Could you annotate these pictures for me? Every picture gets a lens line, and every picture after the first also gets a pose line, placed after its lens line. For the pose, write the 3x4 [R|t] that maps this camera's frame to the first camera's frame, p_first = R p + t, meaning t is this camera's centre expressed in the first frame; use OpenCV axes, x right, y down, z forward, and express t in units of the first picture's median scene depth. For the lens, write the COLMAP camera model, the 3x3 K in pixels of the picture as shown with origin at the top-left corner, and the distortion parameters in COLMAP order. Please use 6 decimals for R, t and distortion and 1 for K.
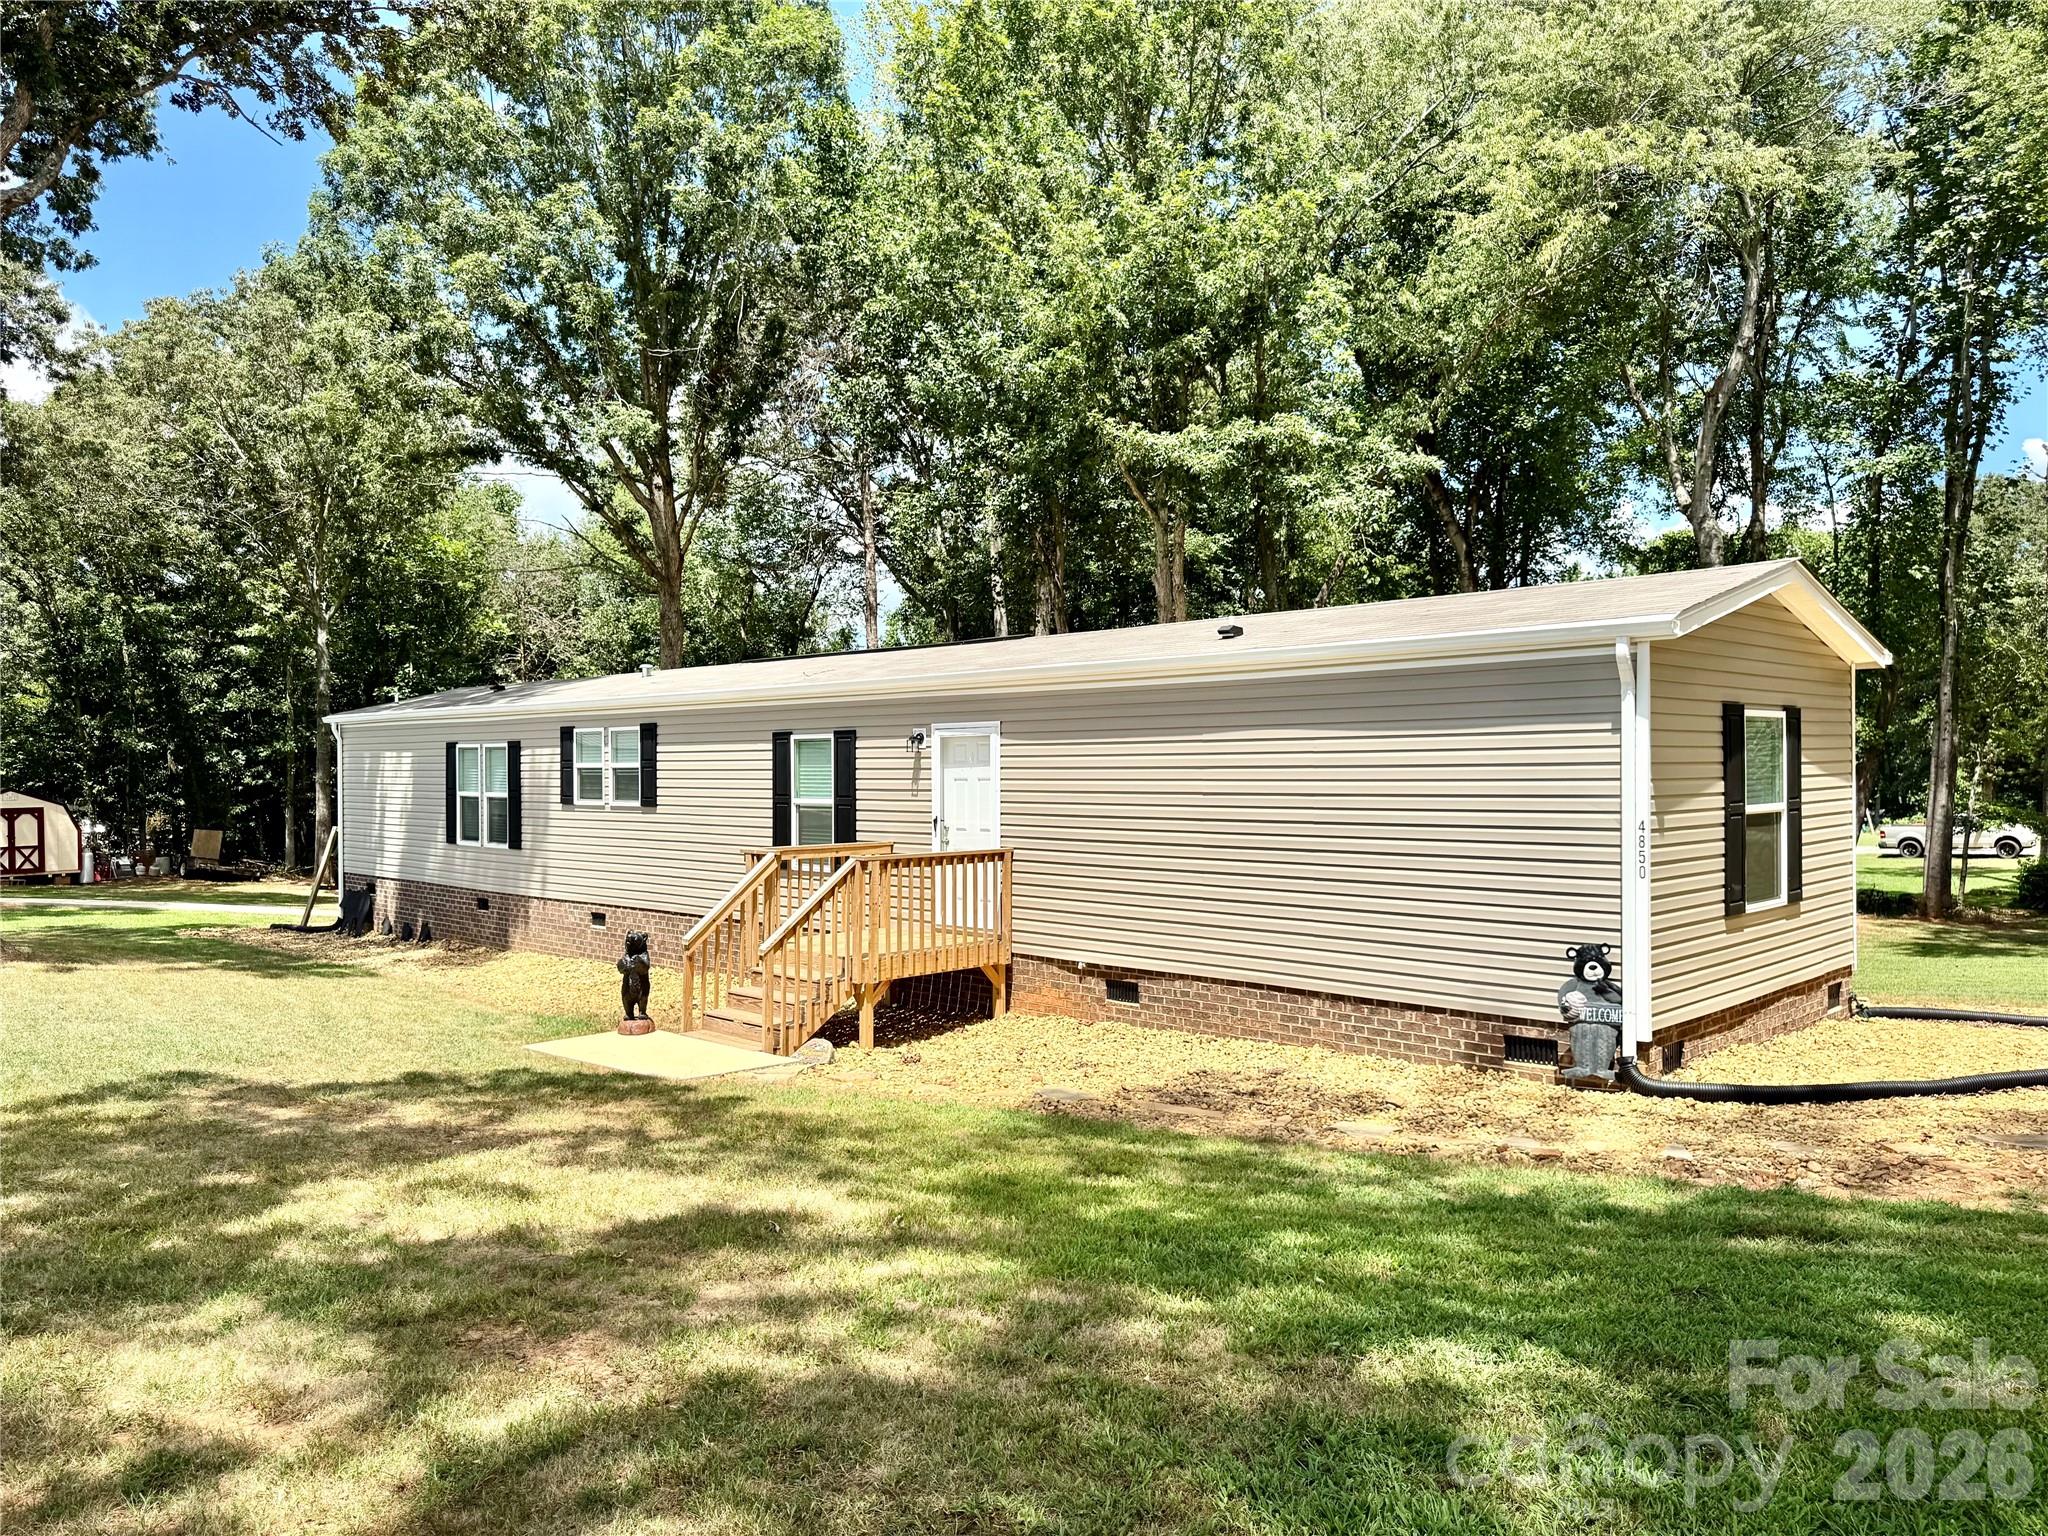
lens RADIAL K [[1466.3, 0, 1023.5], [0, 1466.3, 770.5], [0, 0, 1]] dist [0.004704, 0.000948]
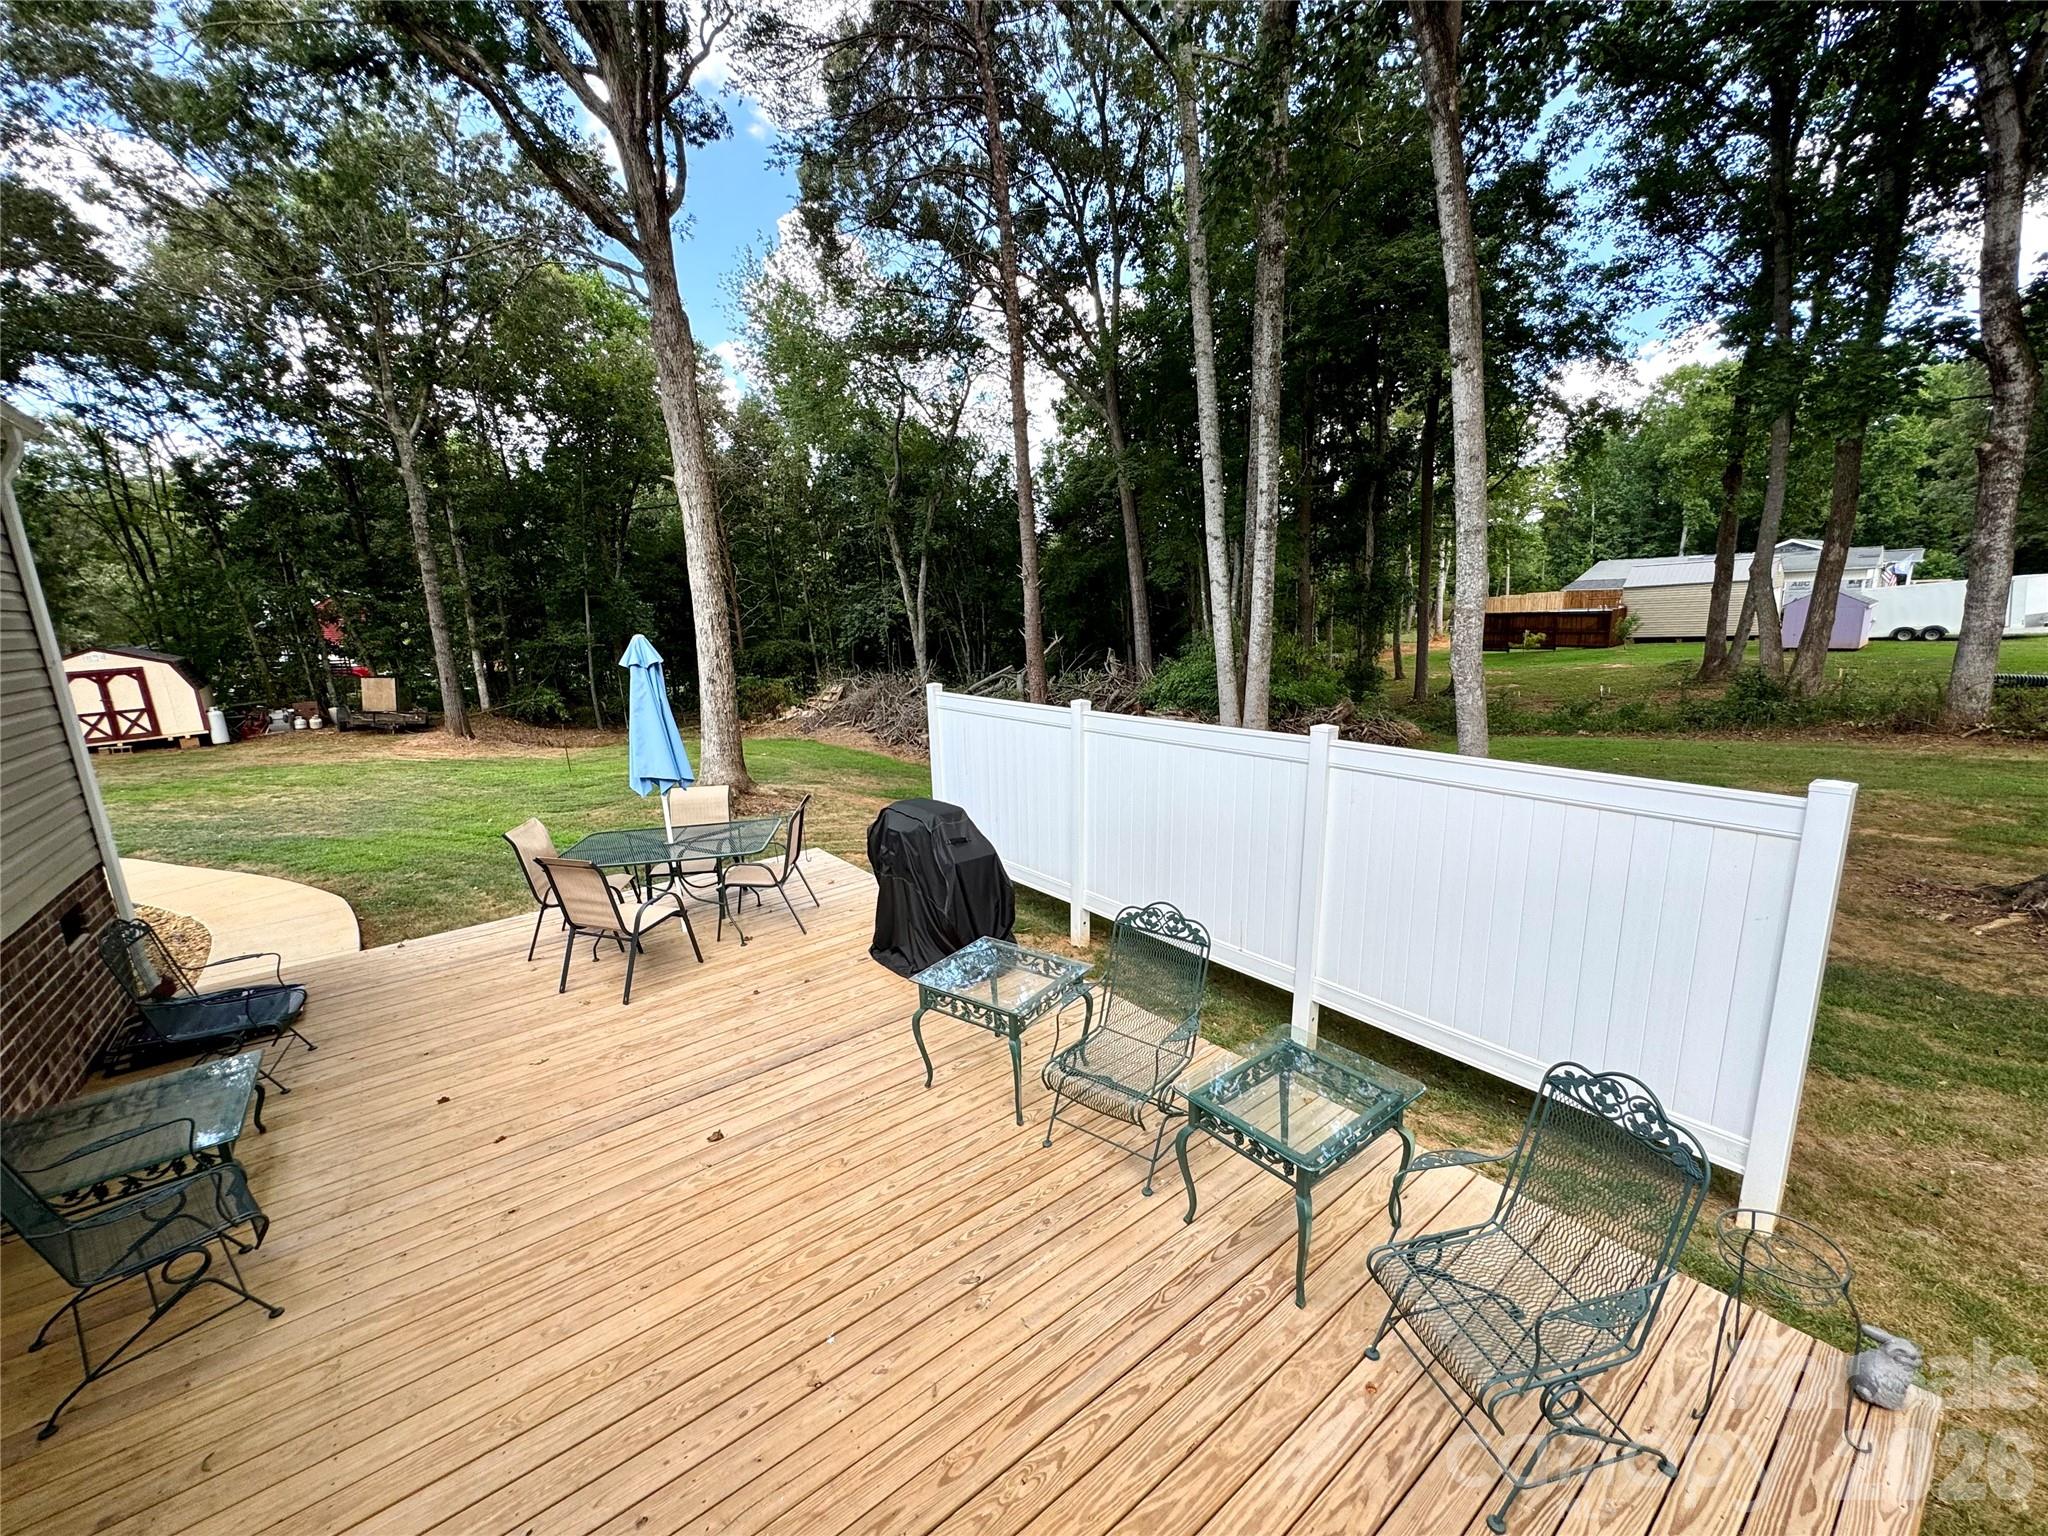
lens RADIAL K [[827.8, 0, 1018.4], [0, 827.8, 768.0], [0, 0, 1]] dist [-0.003435, 0.000747]
pose [[0.987715, -0.000853, -0.156262, -0.037276], [0.033020, 0.978544, 0.203374, -0.000310], [0.152735, -0.206035, 0.966551, 0.554281]]
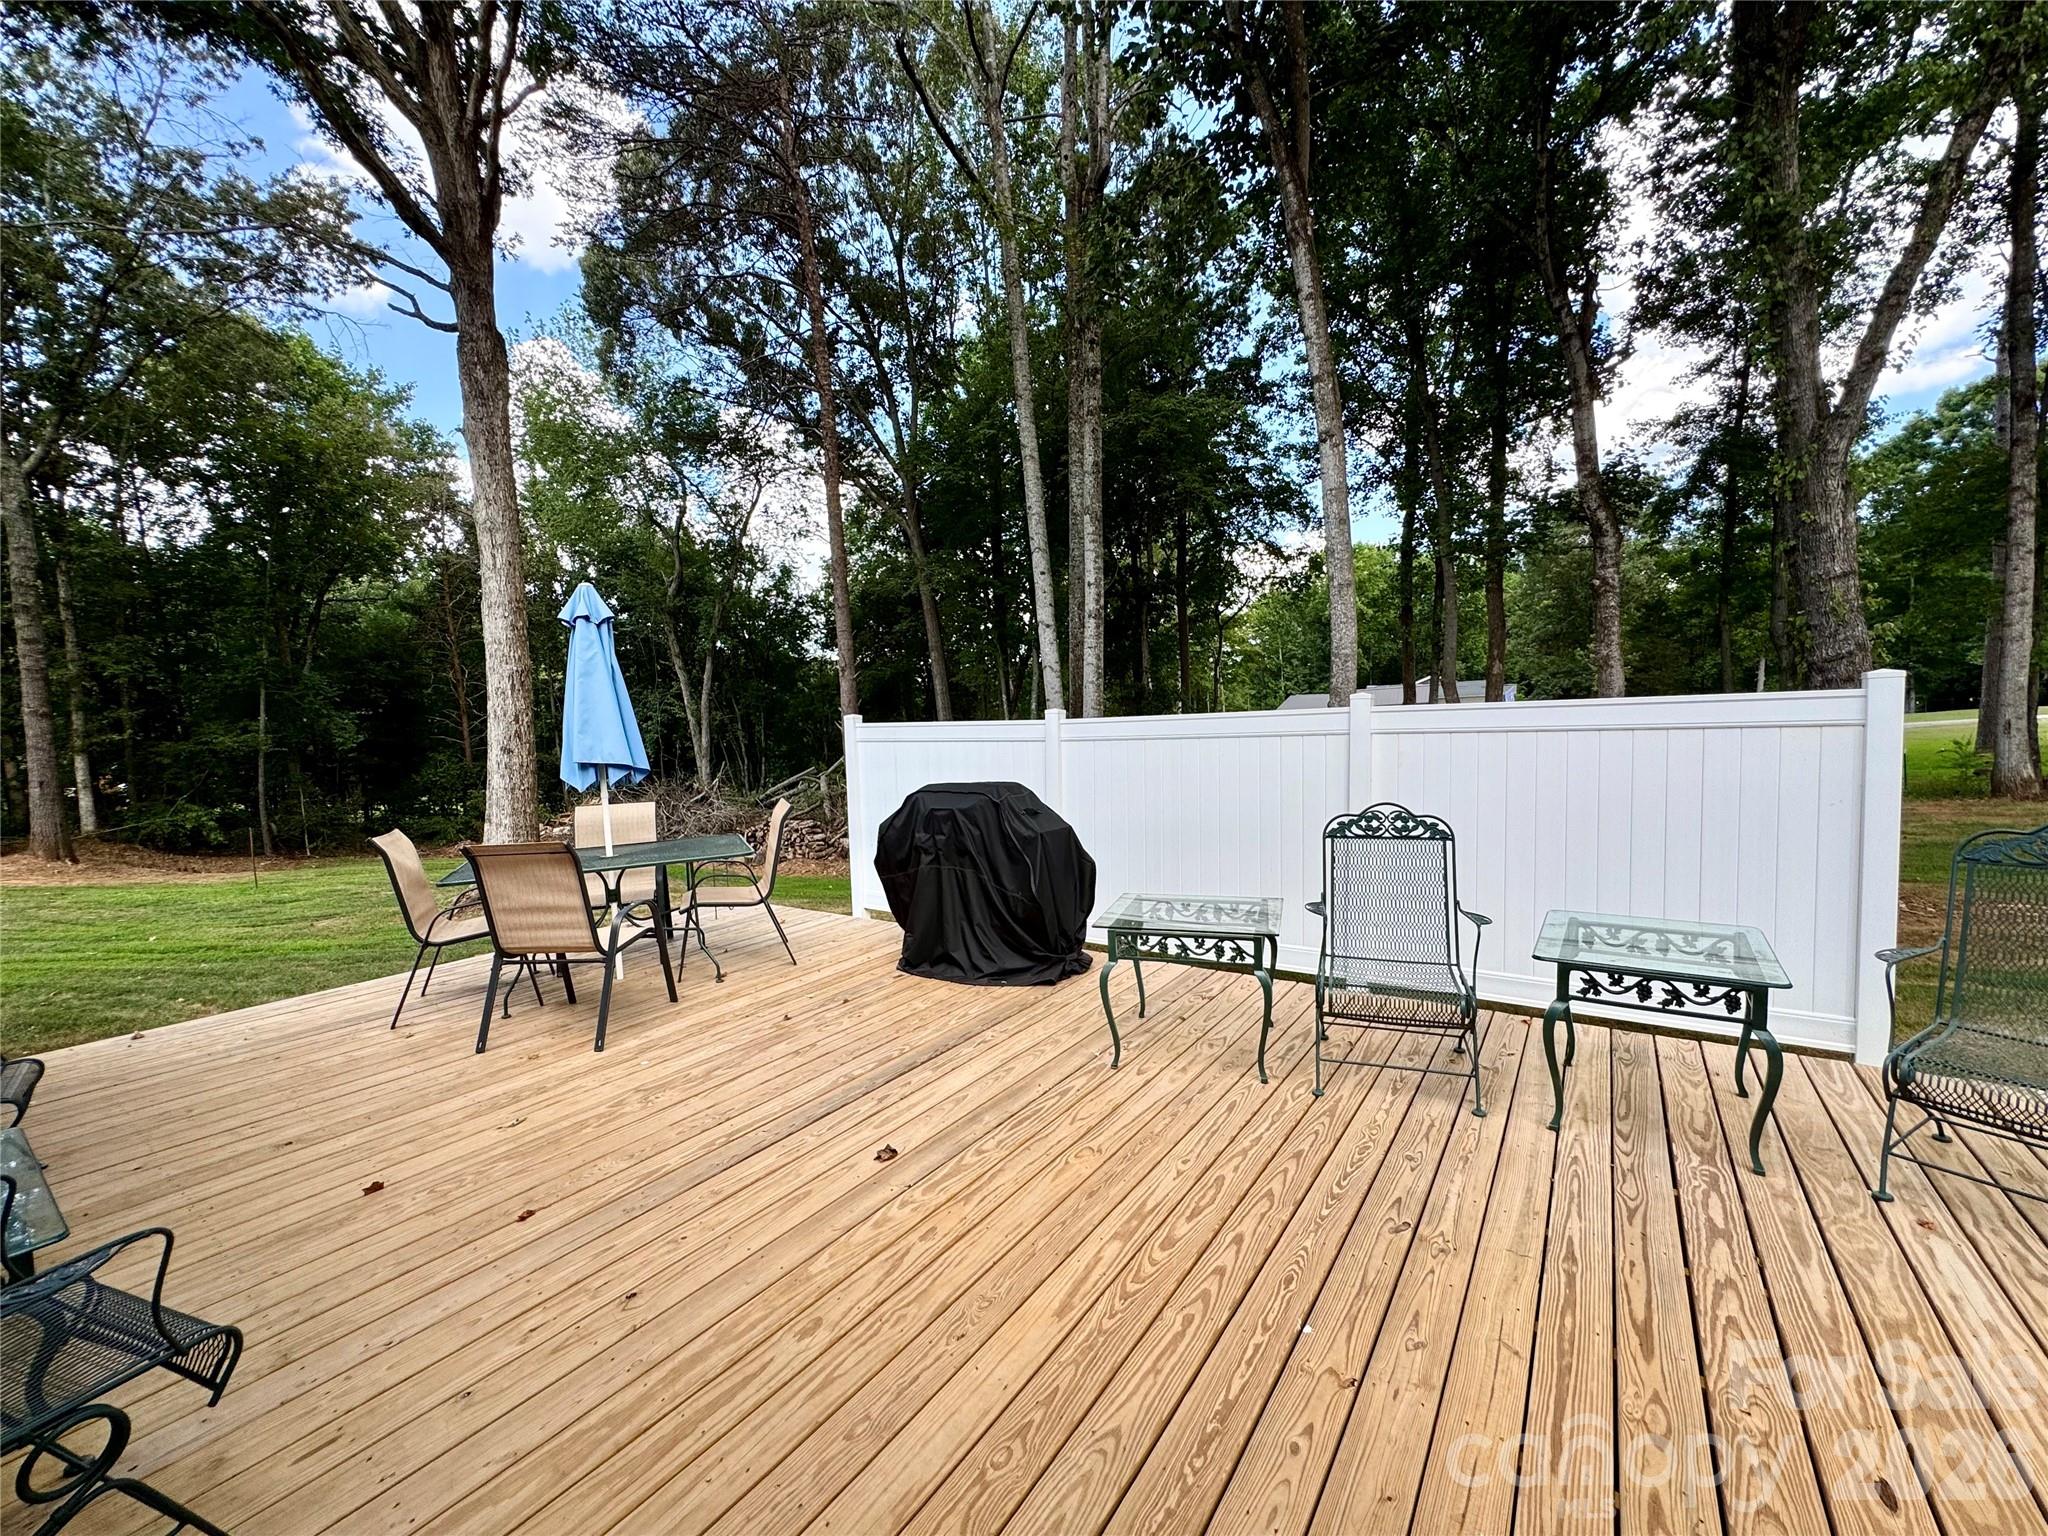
lens RADIAL K [[827.8, 0, 1023.6], [0, 827.8, 765.5], [0, 0, 1]] dist [-0.003435, 0.000747]
pose [[0.988296, -0.032043, 0.149146, -0.084657], [0.024532, 0.998349, 0.051933, 0.025186], [-0.150564, -0.047666, 0.987451, 0.566667]]
